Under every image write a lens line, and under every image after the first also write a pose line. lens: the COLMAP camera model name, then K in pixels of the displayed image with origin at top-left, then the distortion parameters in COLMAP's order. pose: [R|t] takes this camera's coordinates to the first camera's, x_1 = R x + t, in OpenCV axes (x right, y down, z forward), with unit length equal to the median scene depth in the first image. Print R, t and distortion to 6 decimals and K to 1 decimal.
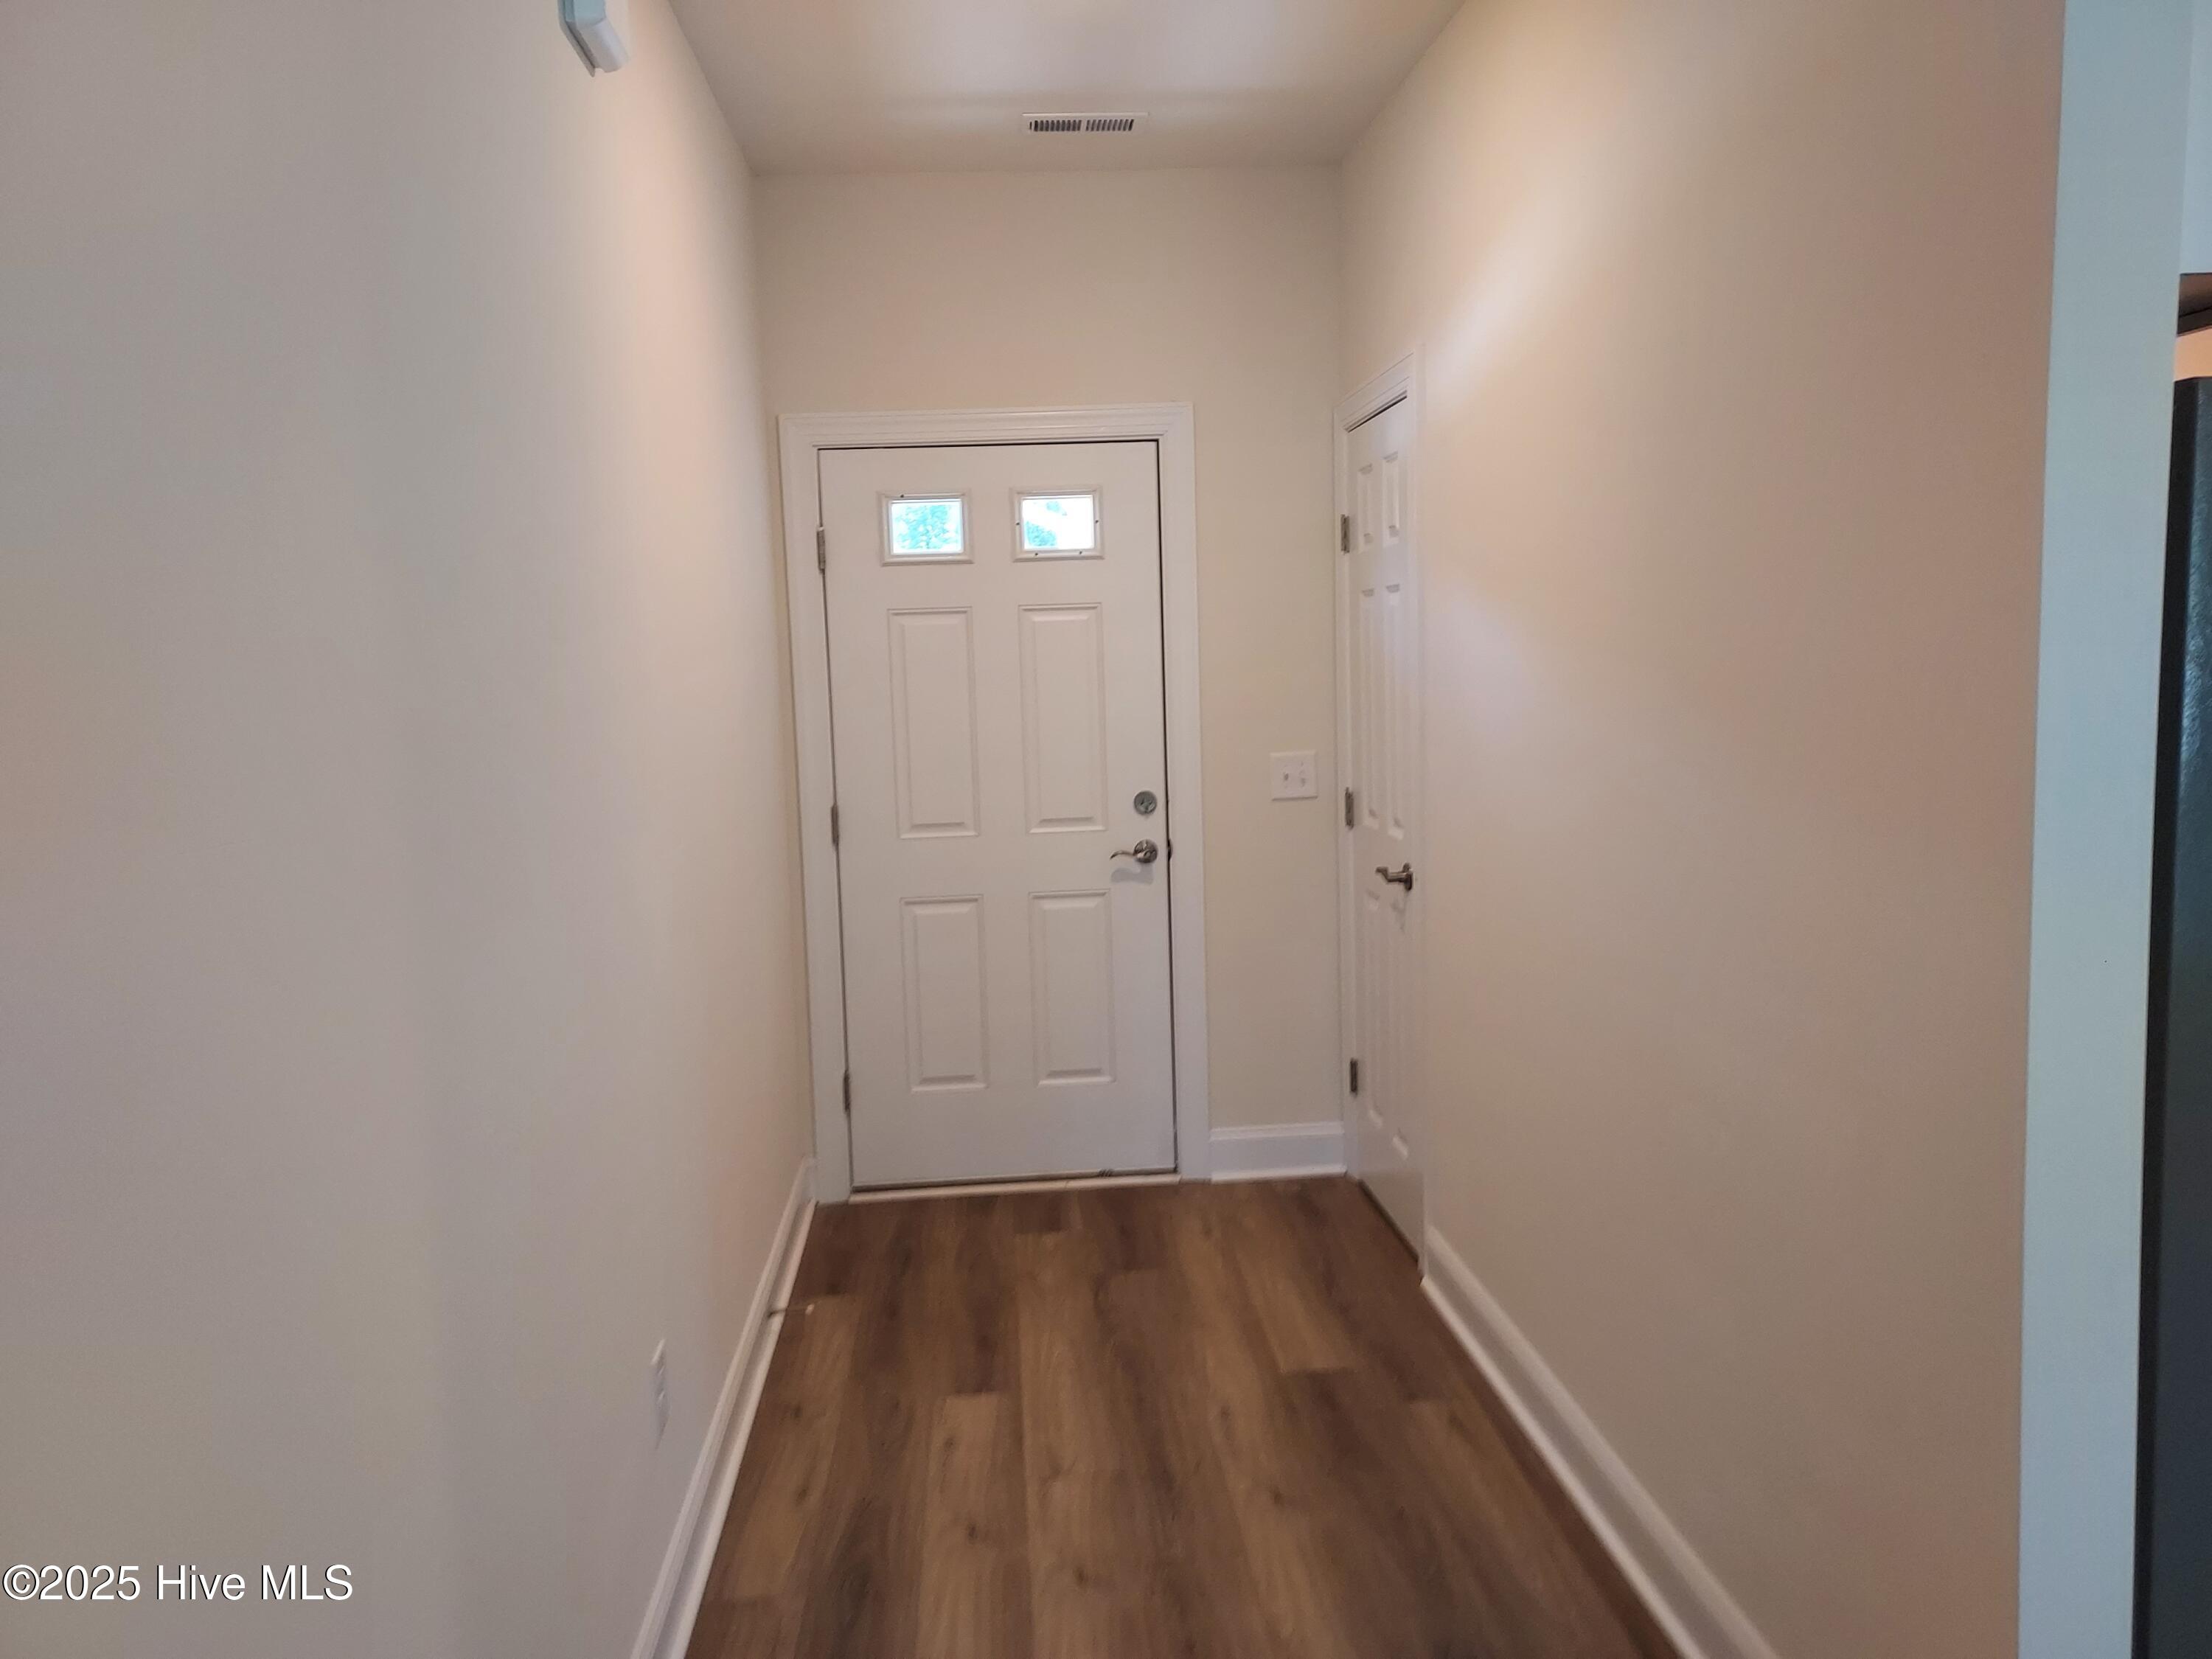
lens RADIAL K [[1594.6, 0, 1128.1], [0, 1594.6, 825.6], [0, 0, 1]] dist [0.054035, -0.055437]
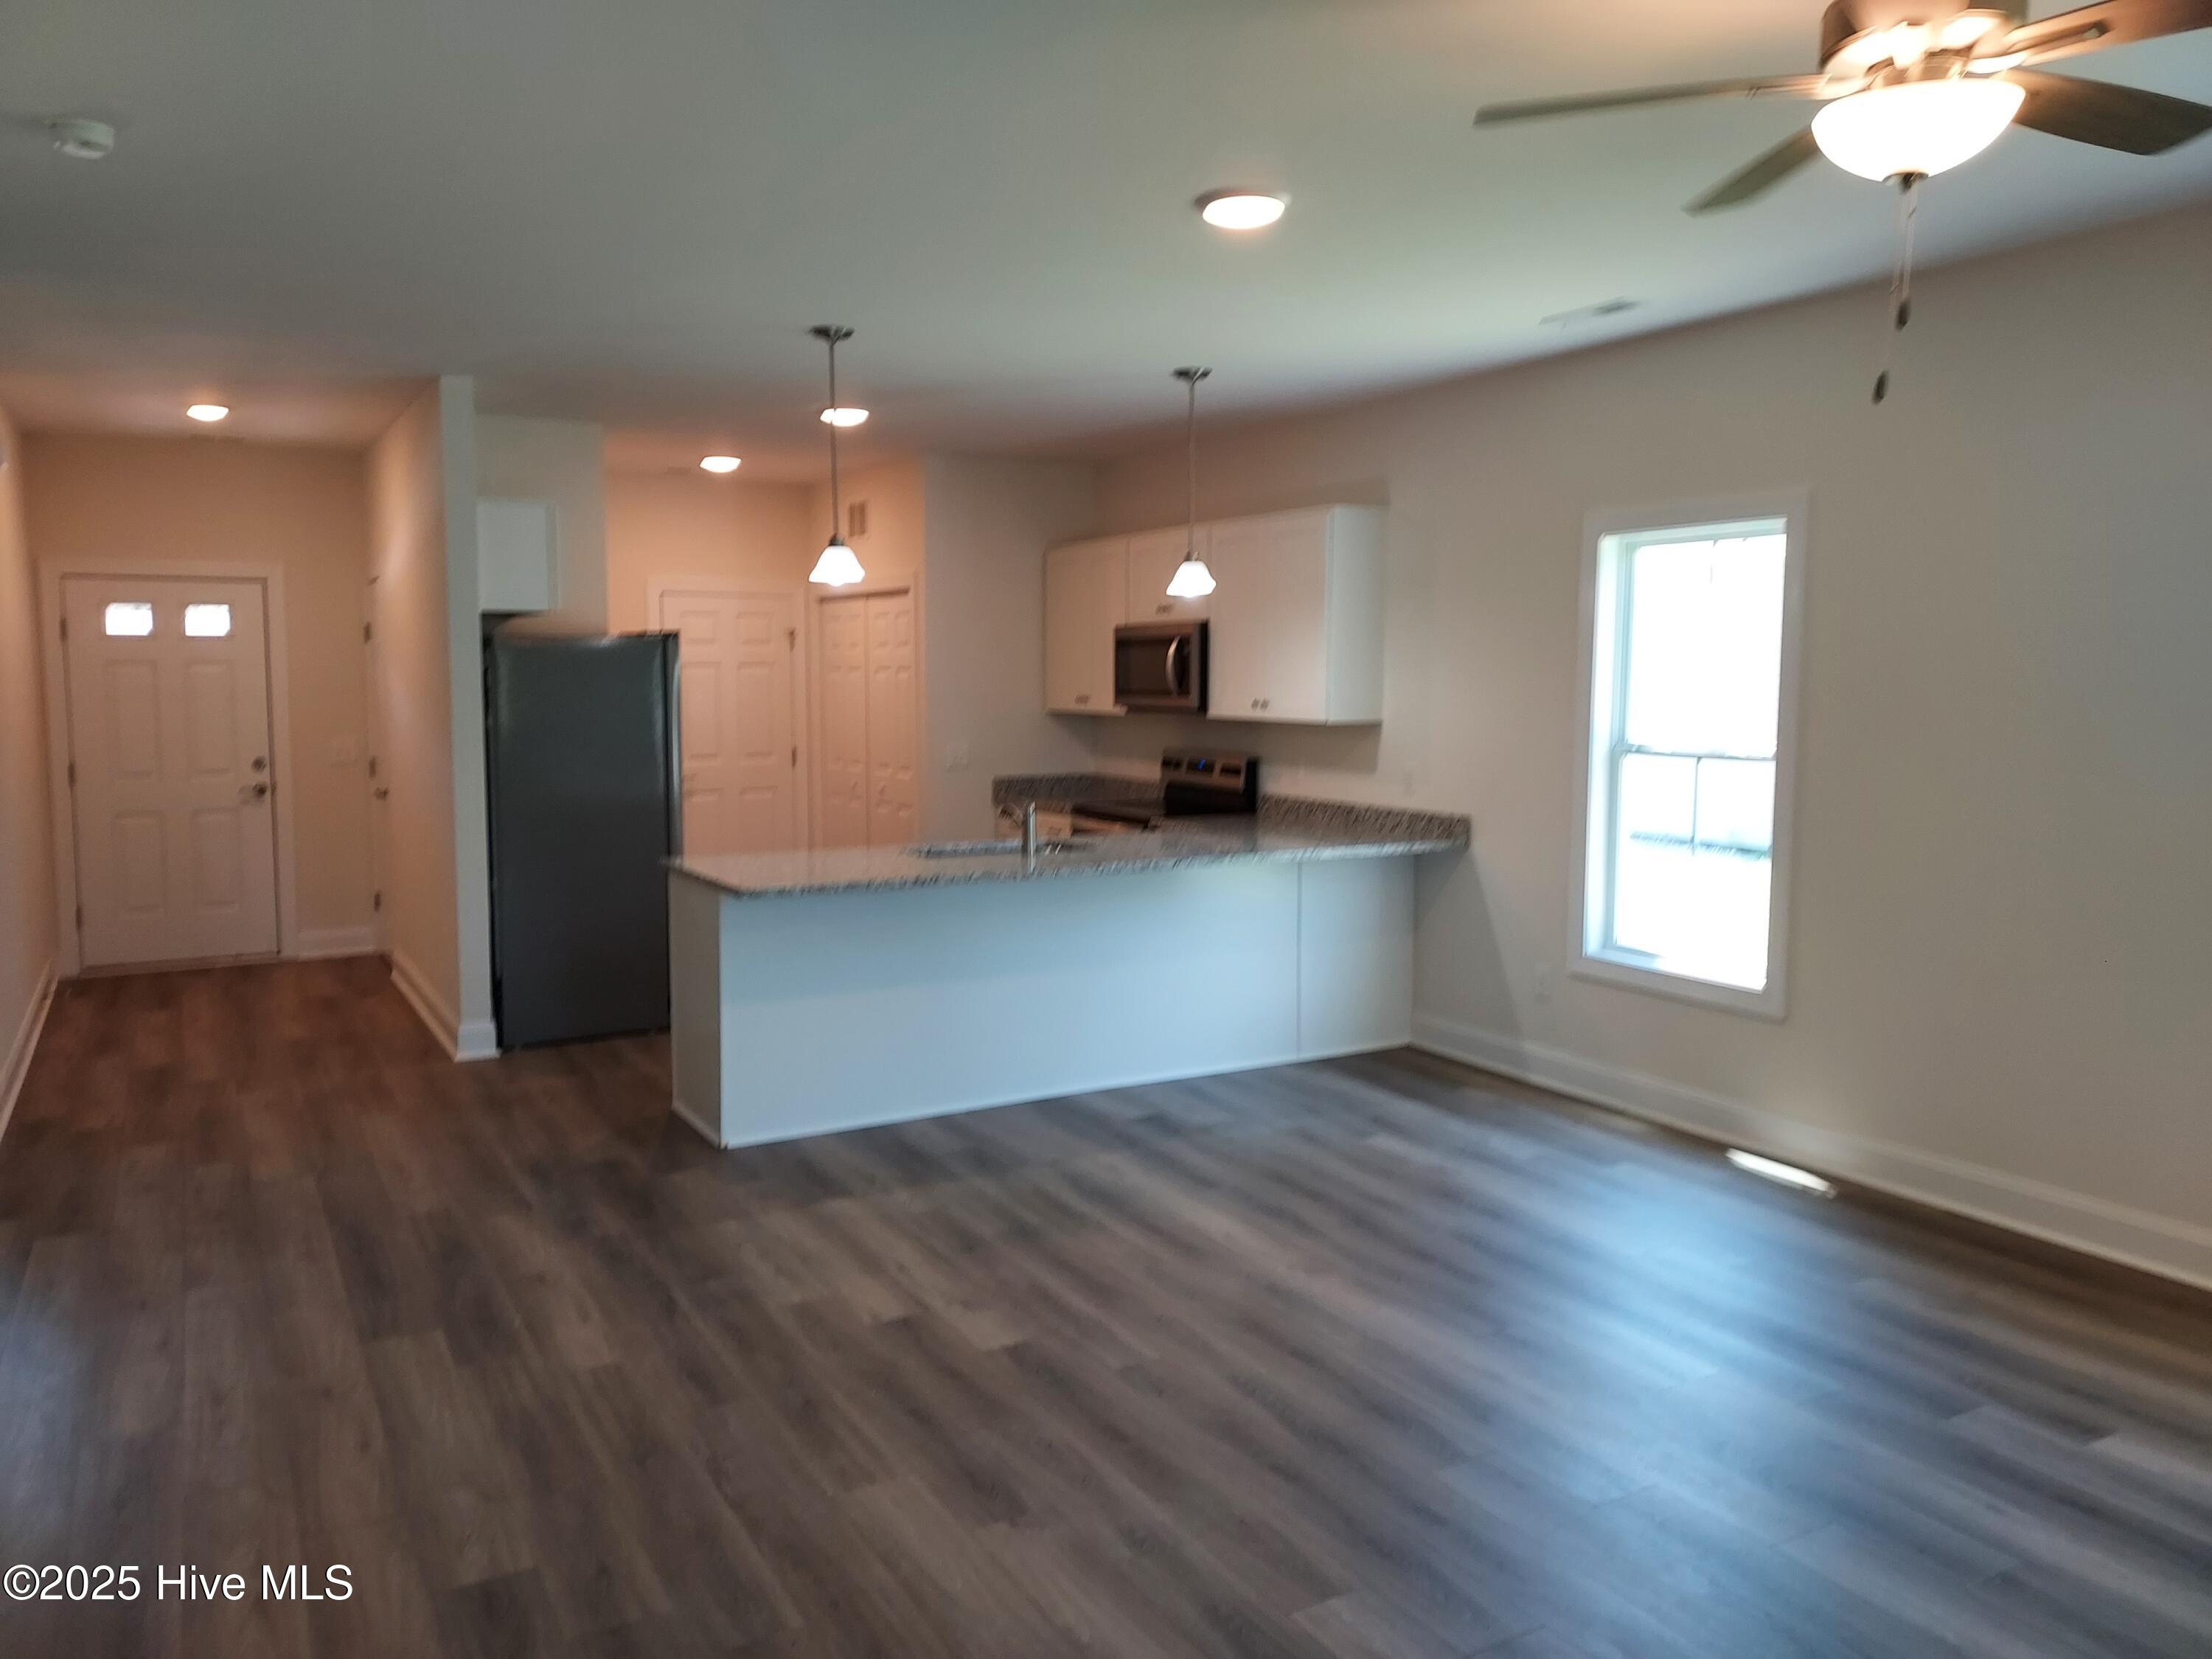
lens RADIAL K [[1594.6, 0, 1106.3], [0, 1594.6, 803.9], [0, 0, 1]] dist [0.054035, -0.055437]
pose [[0.908269, -0.004227, 0.418366, 0.127390], [0.017855, 0.999430, -0.028665, 0.109917], [-0.418006, 0.033505, 0.907826, -1.230095]]
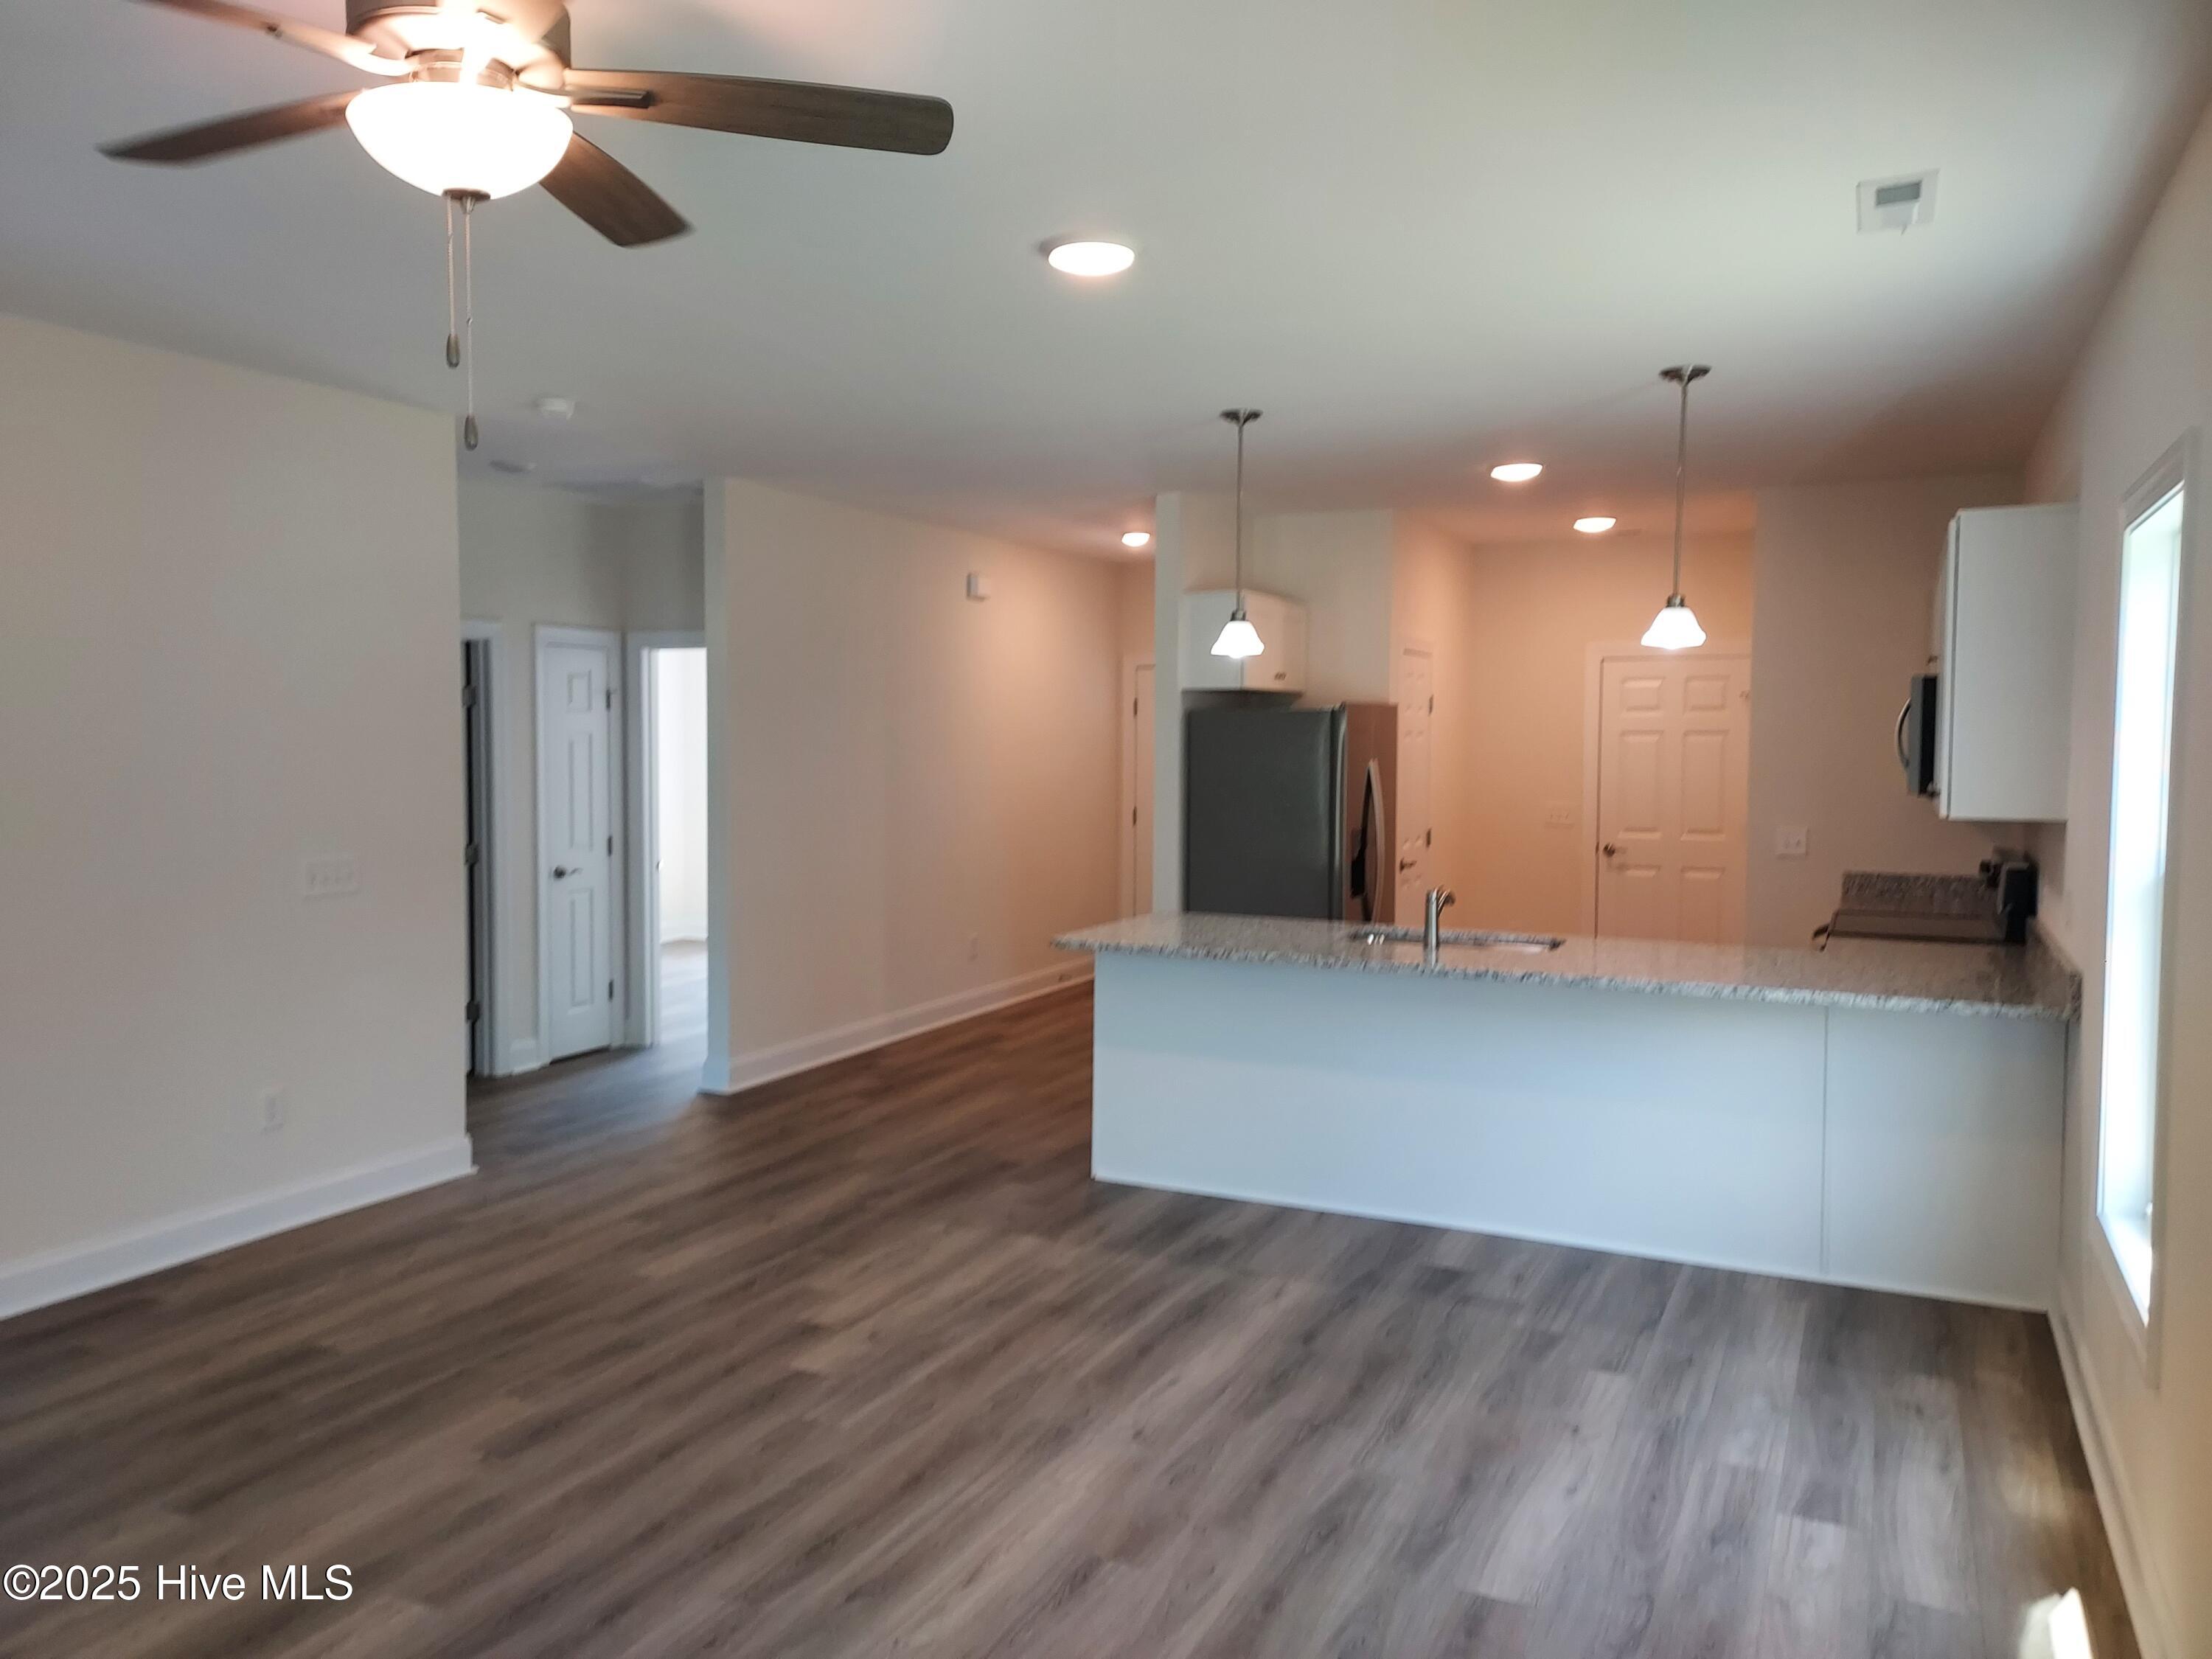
lens RADIAL K [[1594.6, 0, 1109.4], [0, 1594.6, 821.2], [0, 0, 1]] dist [0.054035, -0.055437]
pose [[0.857949, 0.062110, -0.509966, 1.048052], [-0.085402, 0.996096, -0.022360, 0.064723], [0.506586, 0.062736, 0.859904, -1.143724]]
